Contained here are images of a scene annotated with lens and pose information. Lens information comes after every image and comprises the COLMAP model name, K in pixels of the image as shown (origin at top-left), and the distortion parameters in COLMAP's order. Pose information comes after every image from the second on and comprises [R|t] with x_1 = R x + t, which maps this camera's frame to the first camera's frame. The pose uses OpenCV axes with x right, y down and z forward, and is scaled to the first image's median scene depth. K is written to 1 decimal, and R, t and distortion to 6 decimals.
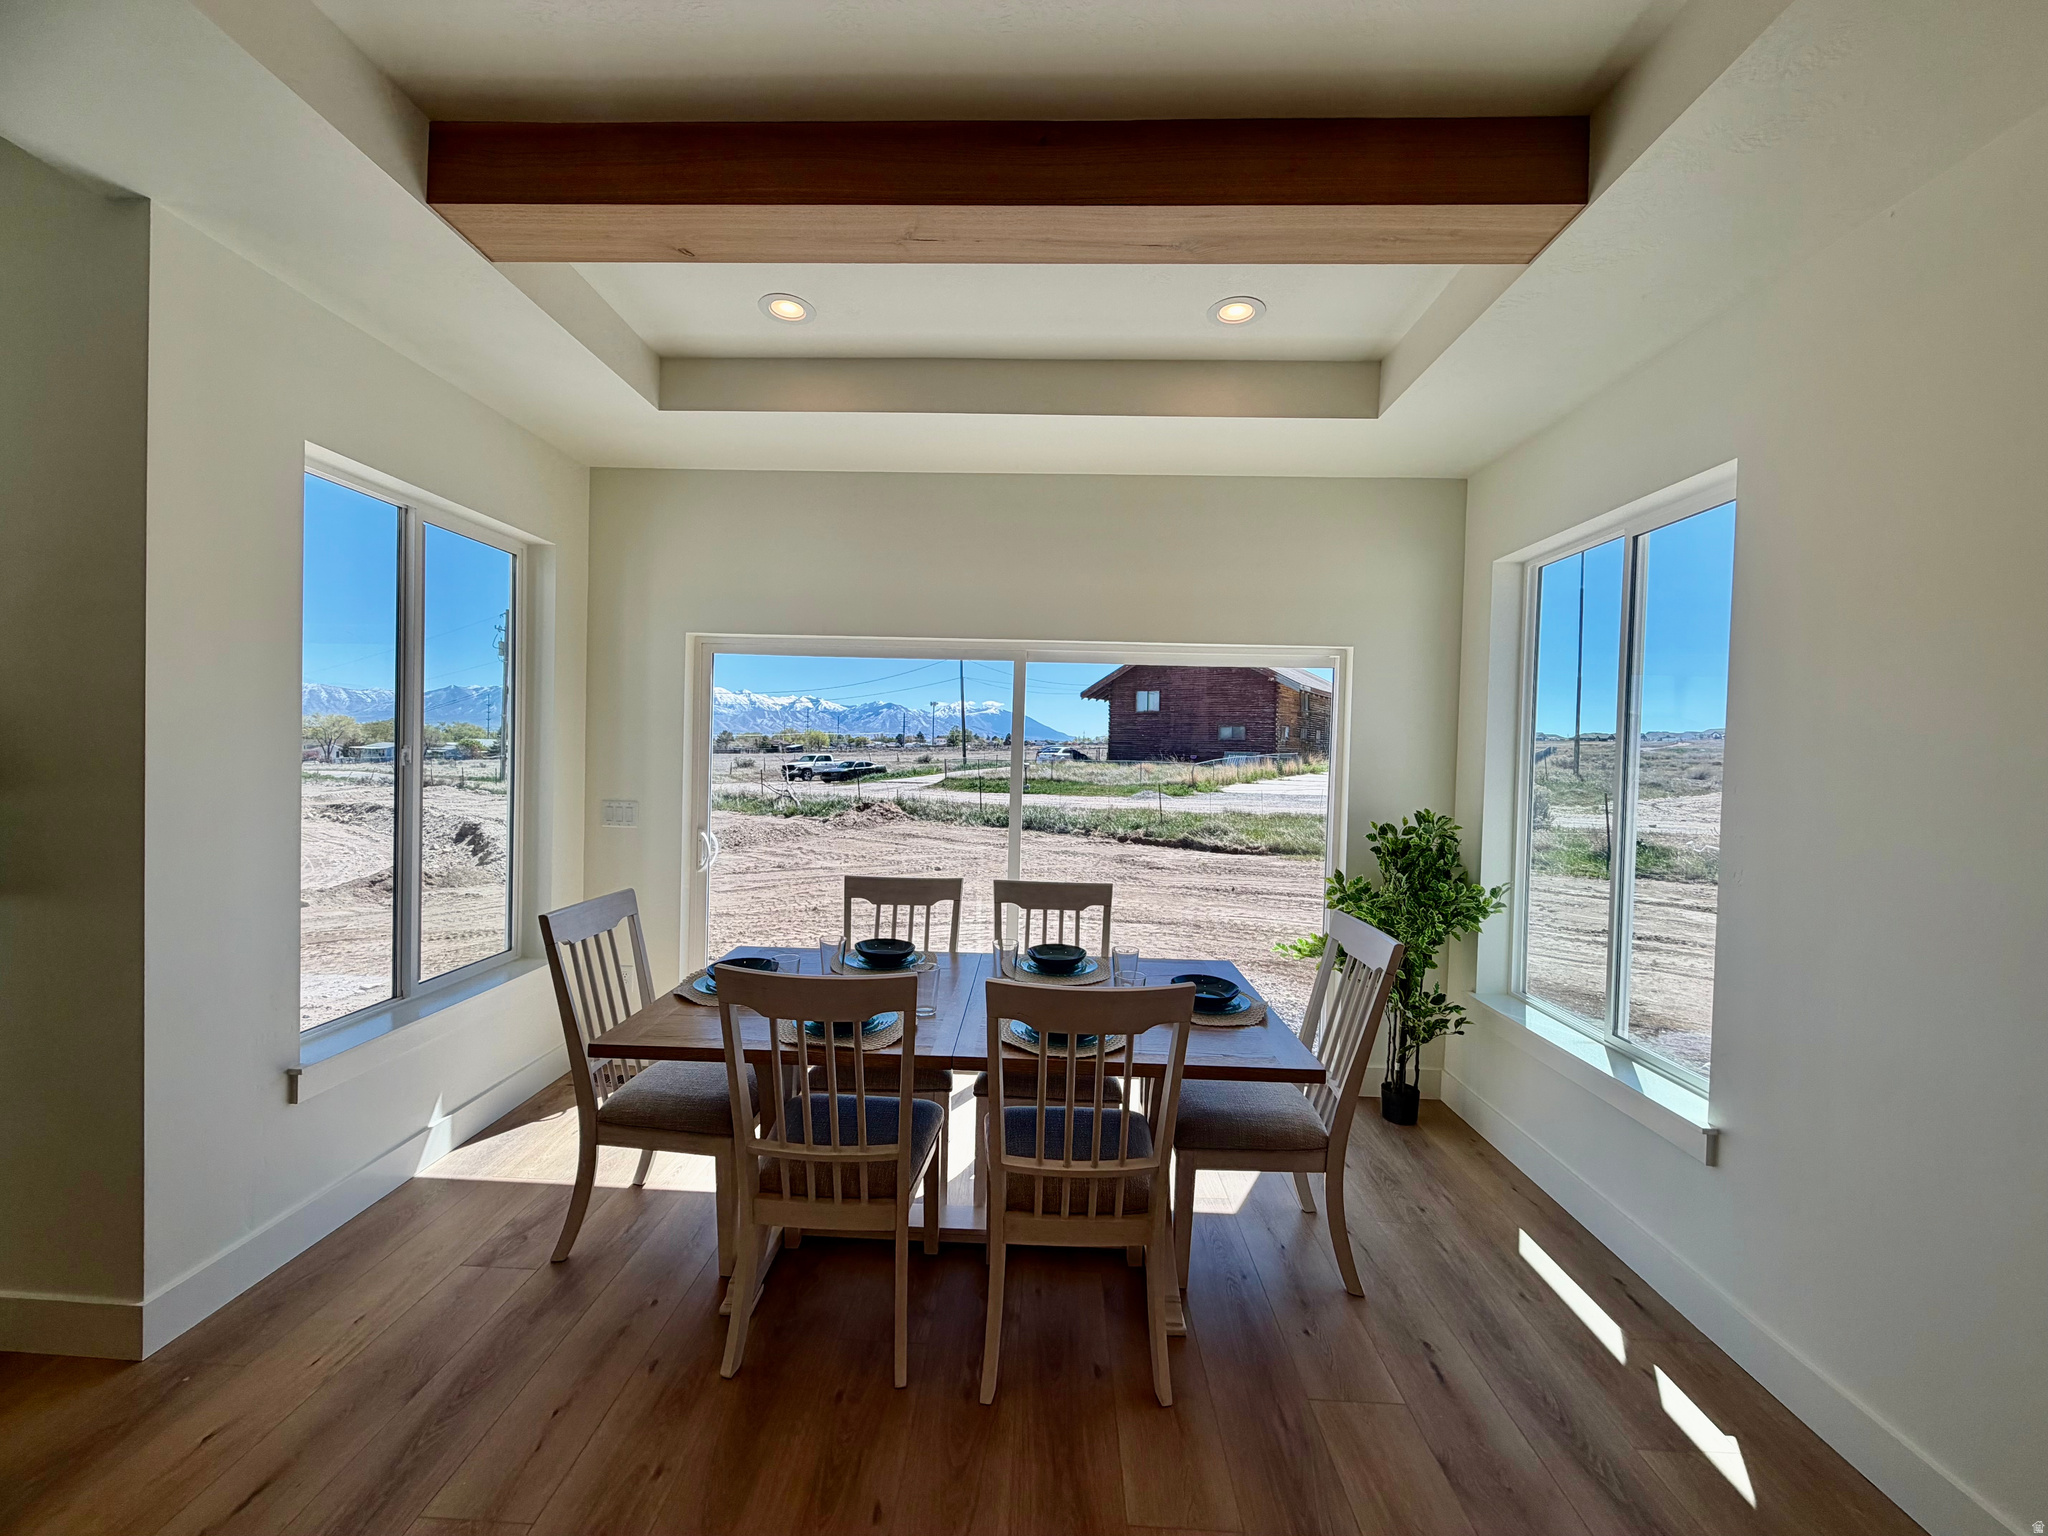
lens RADIAL K [[814.5, 0, 1016.5], [0, 814.5, 773.4], [0, 0, 1]] dist [-0.000502, -0.000161]
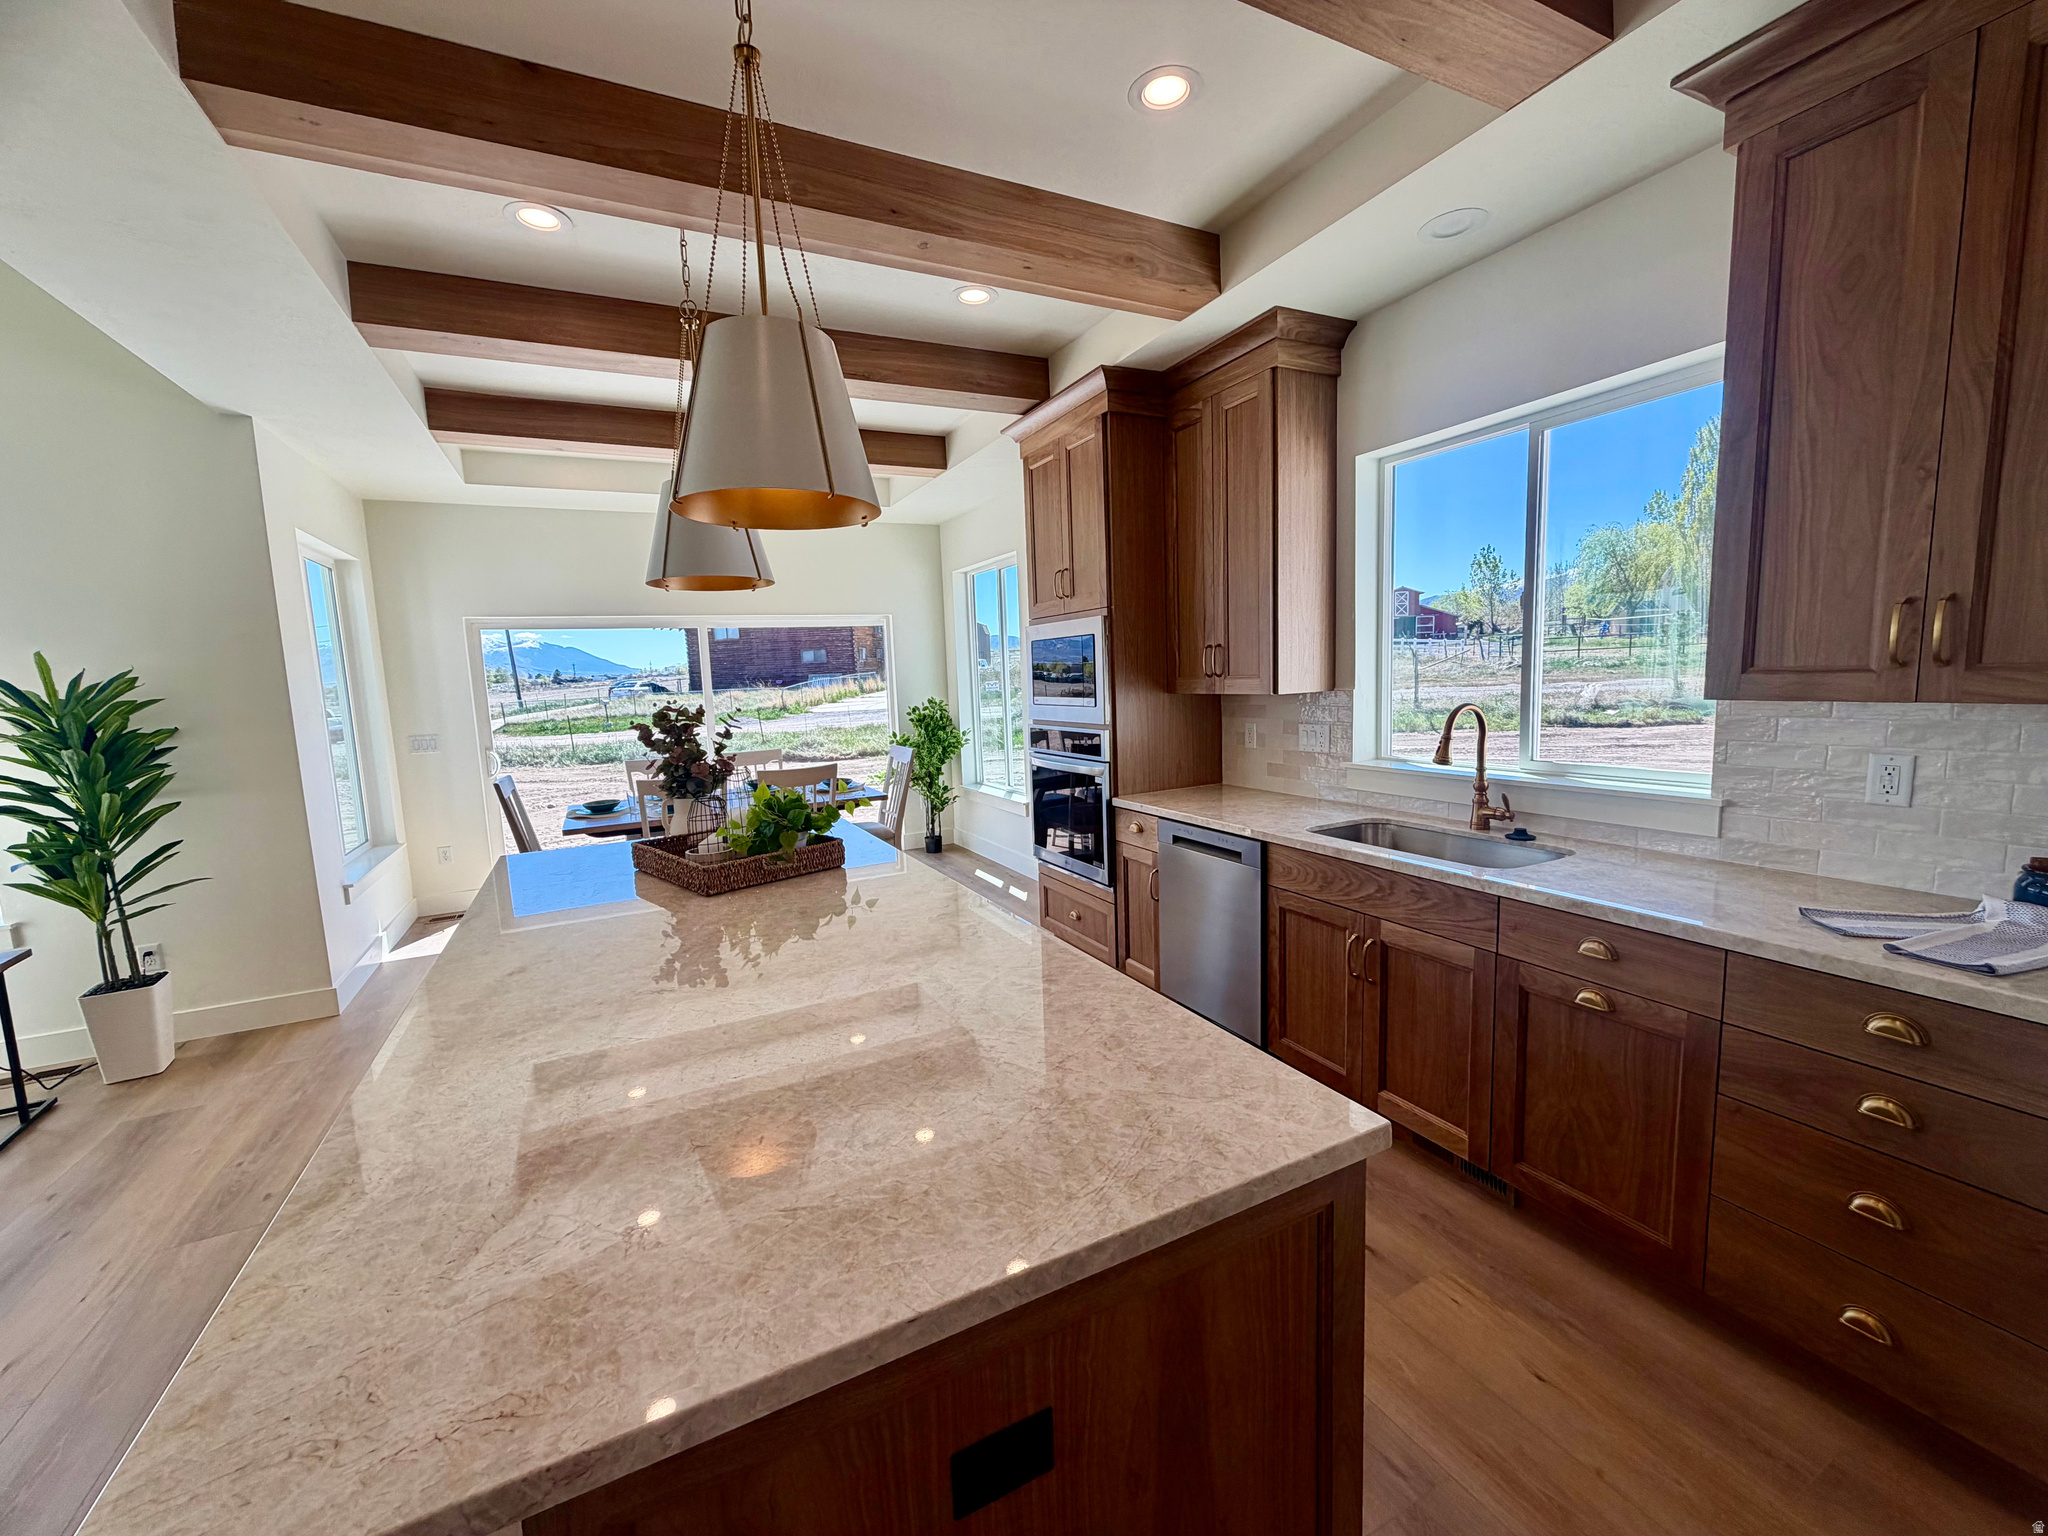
lens RADIAL K [[814.5, 0, 1016.5], [0, 814.5, 773.4], [0, 0, 1]] dist [-0.000502, -0.000161]
pose [[0.874923, -0.120395, 0.469057, -0.039174], [0.075949, 0.990730, 0.112630, 0.002768], [-0.478269, -0.062918, 0.875957, -0.121584]]
